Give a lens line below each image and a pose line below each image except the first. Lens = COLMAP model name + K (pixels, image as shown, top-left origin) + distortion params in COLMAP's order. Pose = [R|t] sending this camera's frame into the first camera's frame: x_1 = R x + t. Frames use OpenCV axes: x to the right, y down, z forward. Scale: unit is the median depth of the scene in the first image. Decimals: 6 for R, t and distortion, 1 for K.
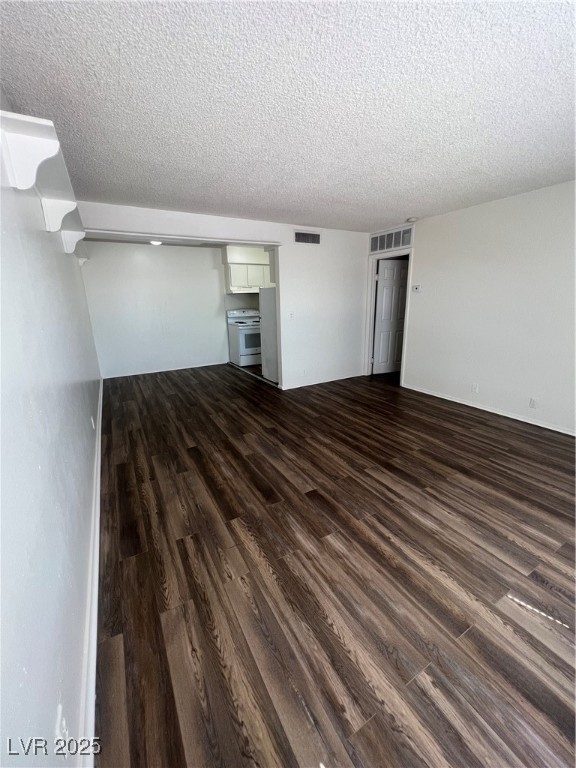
lens RADIAL K [[308.6, 0, 288.6], [0, 308.6, 382.6], [0, 0, 1]] dist [-0.004655, 0.000607]
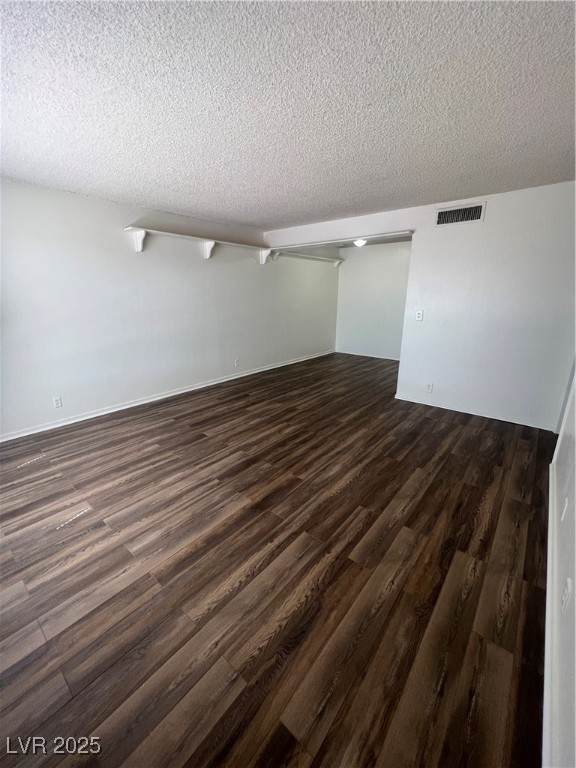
lens RADIAL K [[308.6, 0, 288.0], [0, 308.6, 384.7], [0, 0, 1]] dist [-0.004655, 0.000607]
pose [[0.347261, 0.285545, -0.893238, 1.209543], [-0.255614, 0.945268, 0.202804, -0.207595], [0.902259, 0.157898, 0.401244, 0.658079]]
